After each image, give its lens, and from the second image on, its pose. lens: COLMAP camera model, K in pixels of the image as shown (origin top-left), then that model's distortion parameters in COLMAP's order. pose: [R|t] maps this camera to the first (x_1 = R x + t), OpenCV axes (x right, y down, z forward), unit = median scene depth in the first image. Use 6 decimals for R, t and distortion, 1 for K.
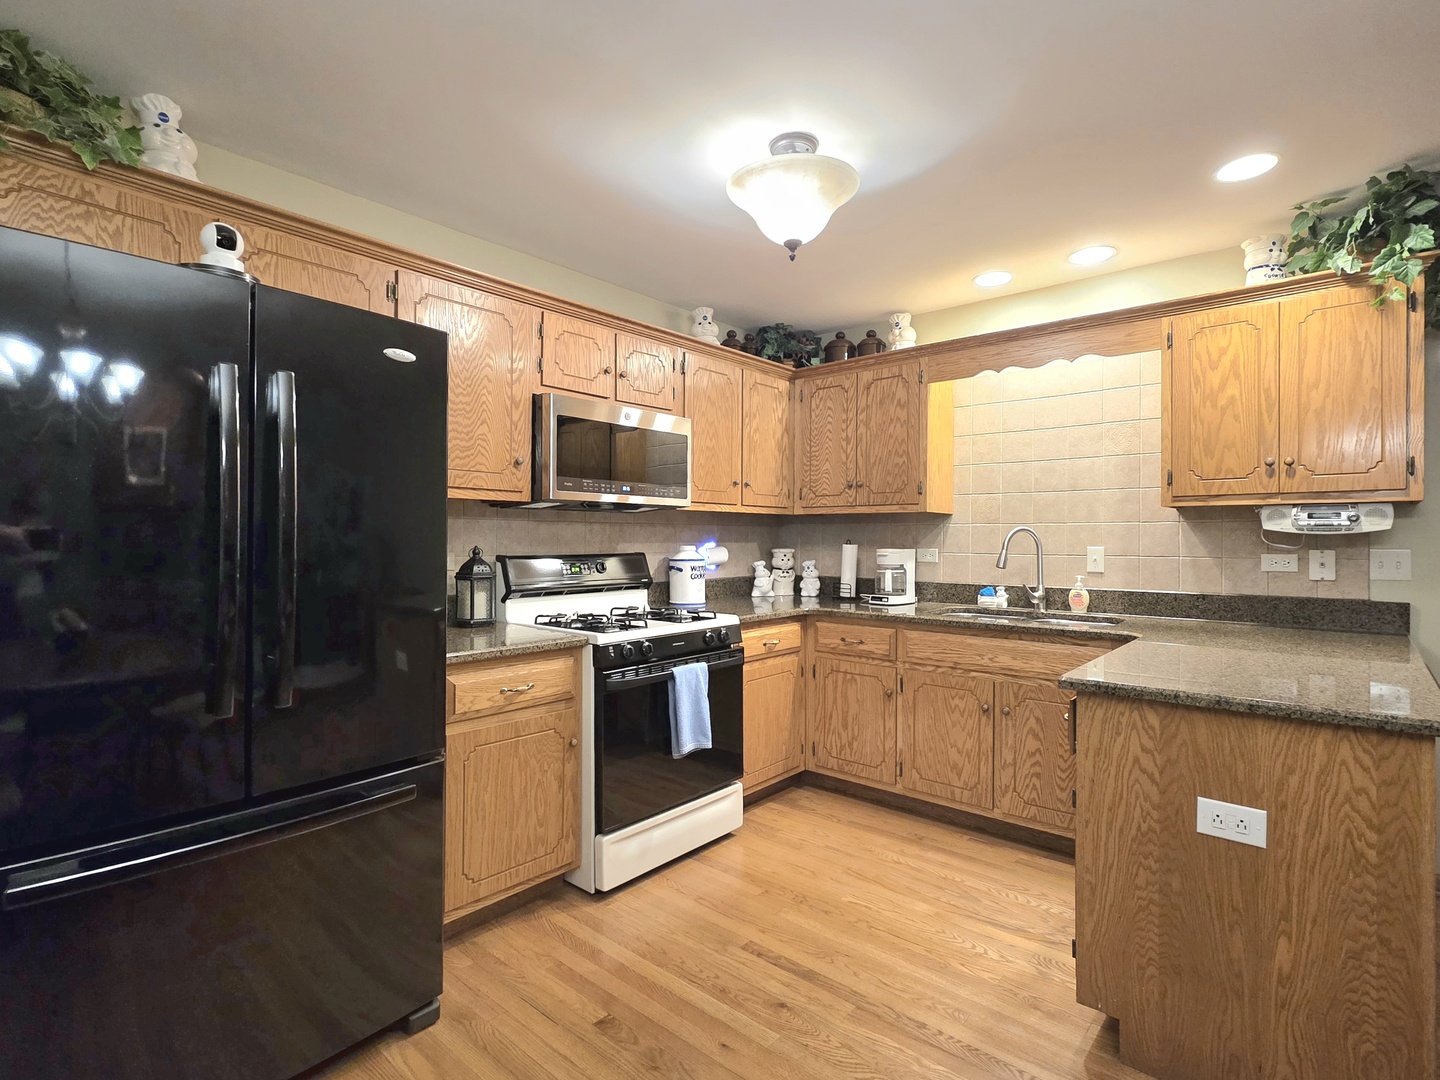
lens RADIAL K [[718.4, 0, 714.8], [0, 718.4, 541.8], [0, 0, 1]] dist [0.013688, -0.001188]
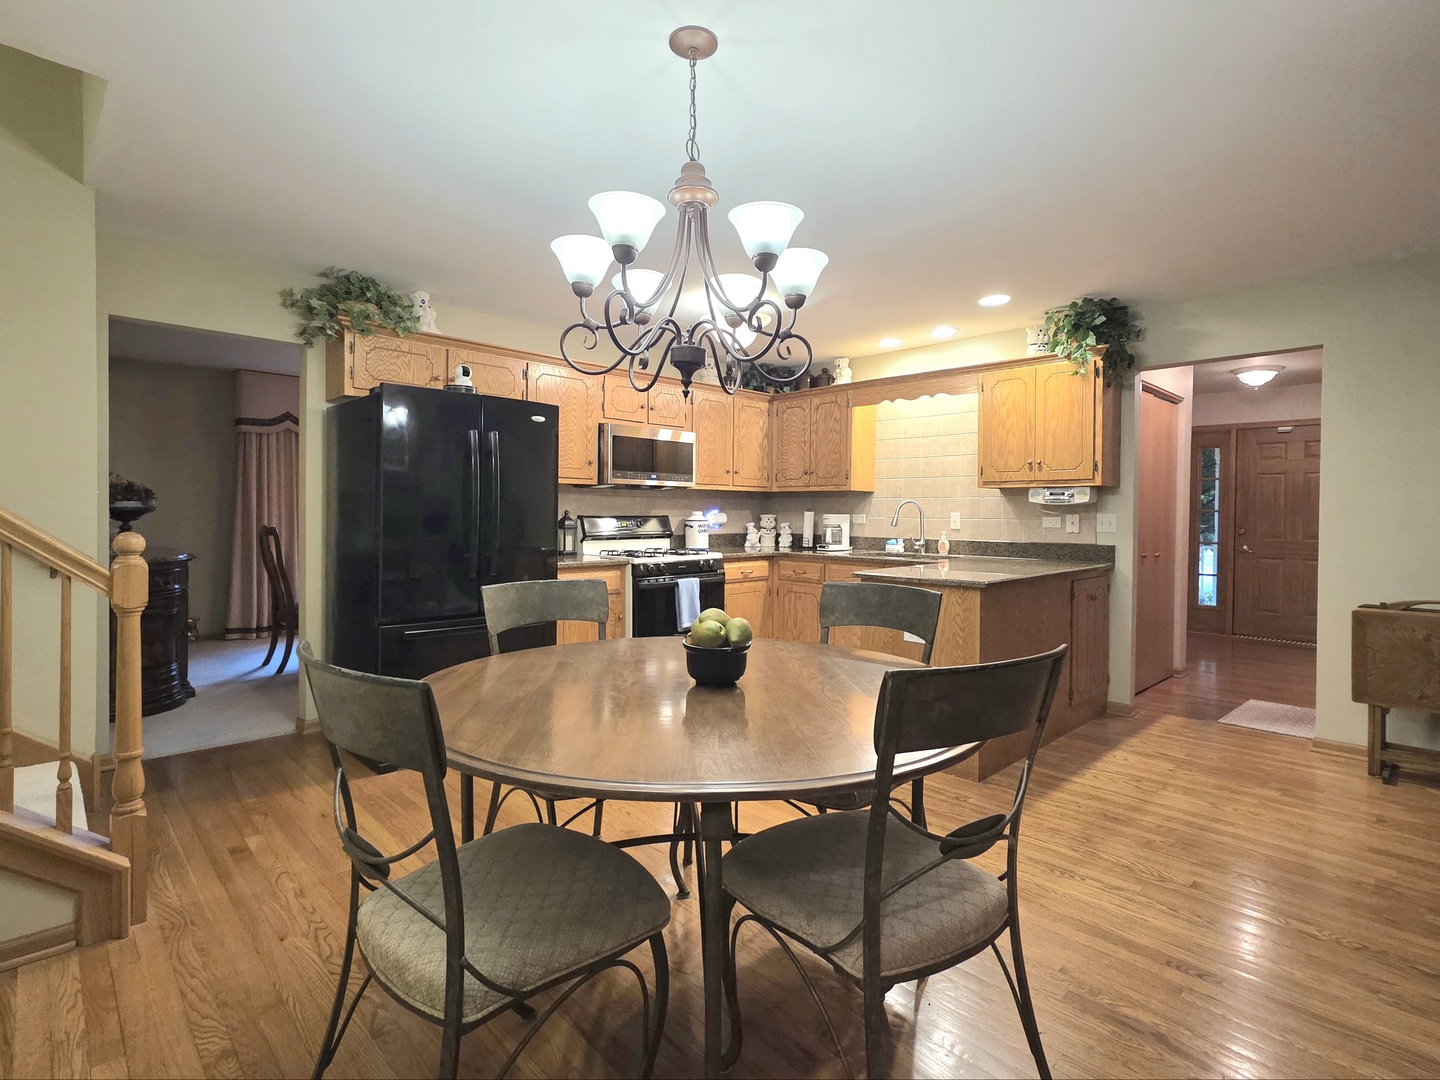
lens RADIAL K [[718.4, 0, 763.0], [0, 718.4, 520.8], [0, 0, 1]] dist [0.013688, -0.001188]
pose [[0.999714, 0.003704, -0.023621, 0.159750], [-0.003568, 0.999977, 0.005776, 0.017918], [0.023642, -0.005690, 0.999704, -0.627394]]
